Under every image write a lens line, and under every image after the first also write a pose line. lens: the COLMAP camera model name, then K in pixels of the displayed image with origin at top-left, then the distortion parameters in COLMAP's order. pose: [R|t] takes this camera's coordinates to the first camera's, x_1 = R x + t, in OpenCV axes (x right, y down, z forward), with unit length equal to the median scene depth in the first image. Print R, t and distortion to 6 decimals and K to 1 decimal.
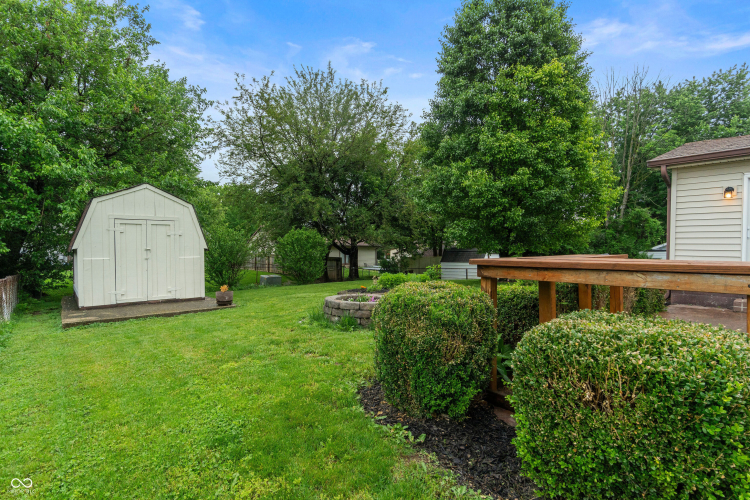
lens RADIAL K [[387.3, 0, 375.0], [0, 387.3, 250.0], [0, 0, 1]] dist [0.001475, 0.002100]
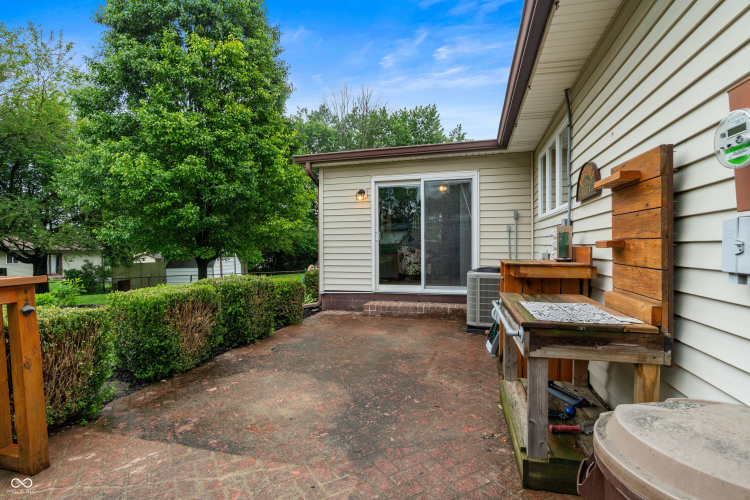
lens RADIAL K [[387.3, 0, 375.0], [0, 387.3, 250.0], [0, 0, 1]] dist [0.001475, 0.002100]
pose [[0.839501, -0.018000, 0.543059, 0.243739], [0.019653, 0.999803, 0.002758, -0.005717], [-0.543002, 0.008357, 0.839690, 0.091420]]
